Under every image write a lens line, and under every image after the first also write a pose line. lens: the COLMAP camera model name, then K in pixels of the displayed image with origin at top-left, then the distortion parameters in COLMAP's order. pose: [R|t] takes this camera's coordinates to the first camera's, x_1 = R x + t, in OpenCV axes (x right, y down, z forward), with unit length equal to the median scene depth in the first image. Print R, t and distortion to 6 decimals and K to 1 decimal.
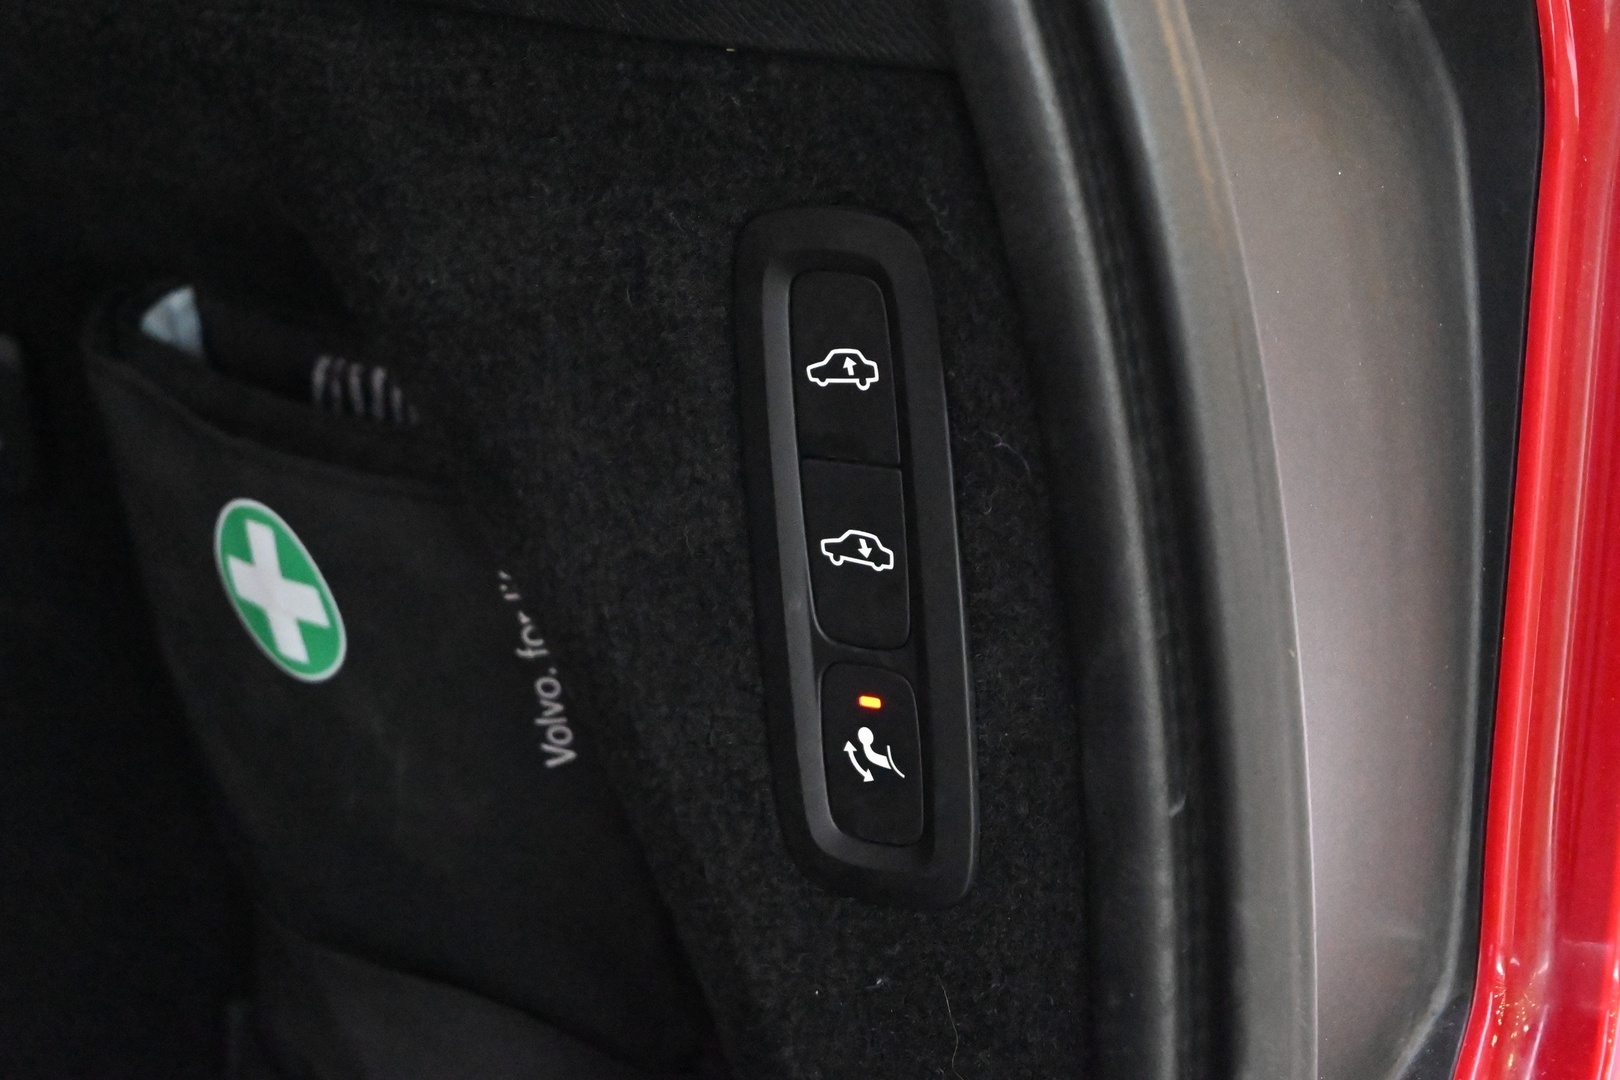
lens RADIAL K [[3481.4, 0, 810.4], [0, 3481.4, 540.1], [0, 0, 1]] dist [0.010528, 0.000000]
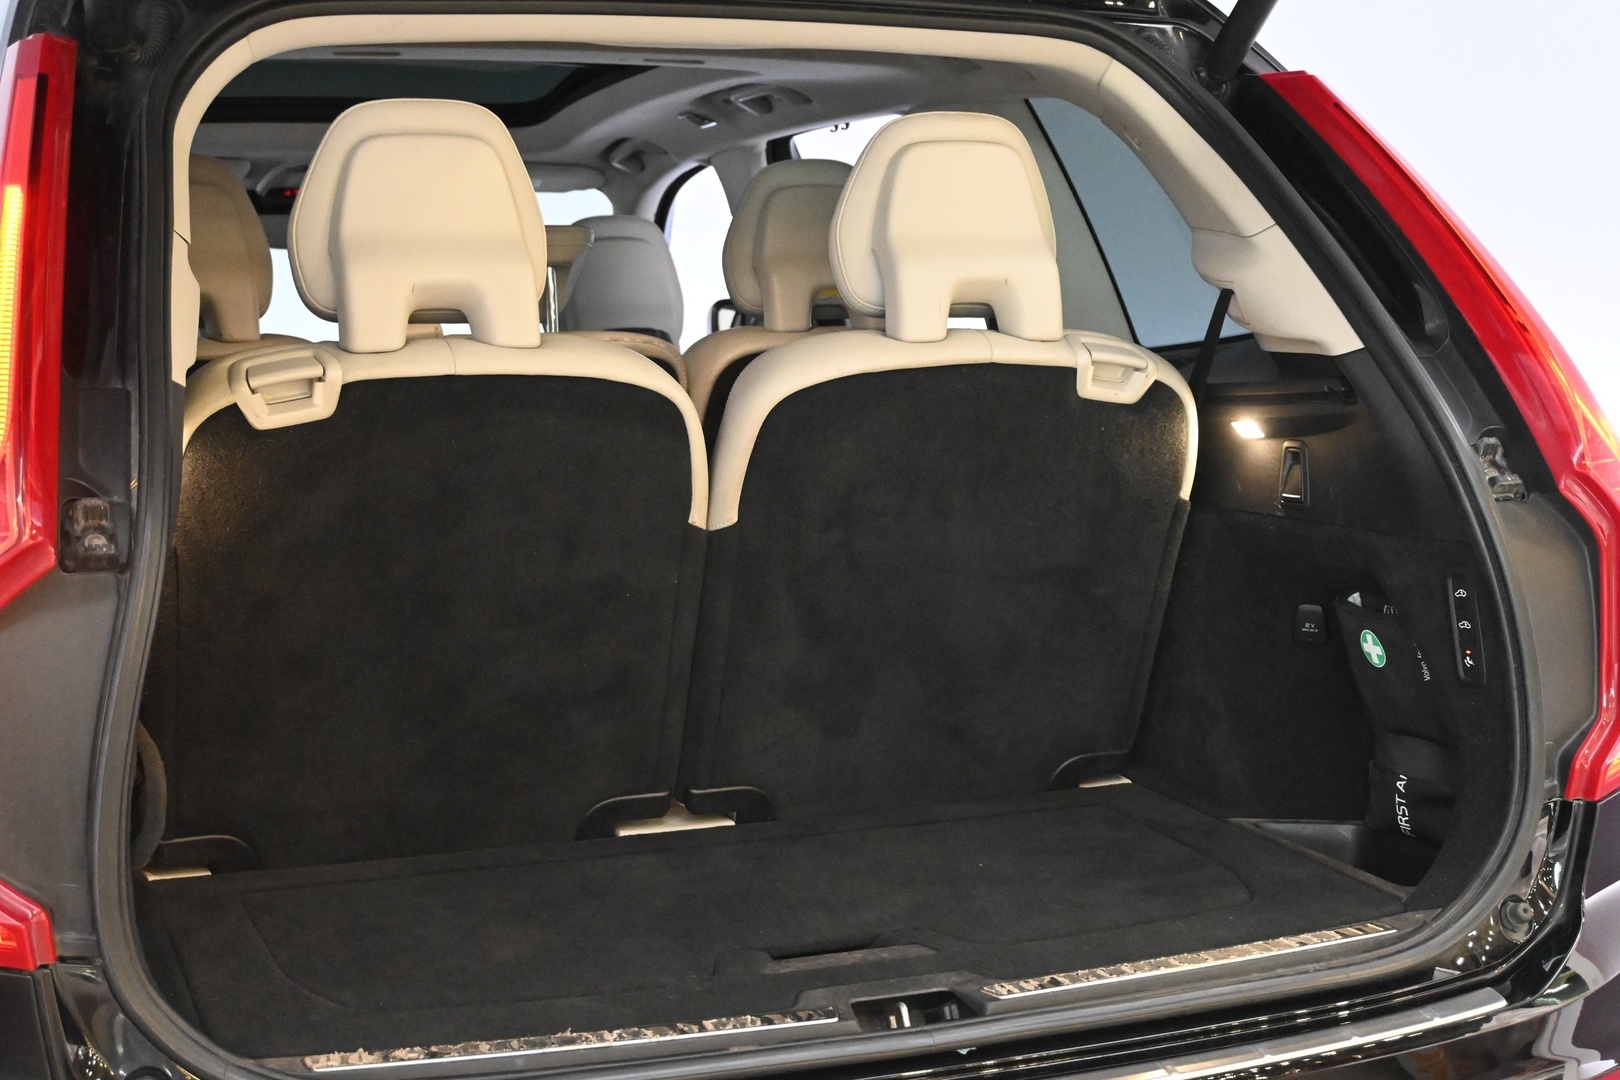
lens RADIAL K [[2288.9, 0, 810.4], [0, 2288.9, 540.9], [0, 0, 1]] dist [0.037927, 0.000000]
pose [[0.902086, -0.017346, -0.431208, 0.589739], [-0.043661, 0.990397, -0.131177, 0.357789], [0.429343, 0.137160, 0.892666, -2.512640]]
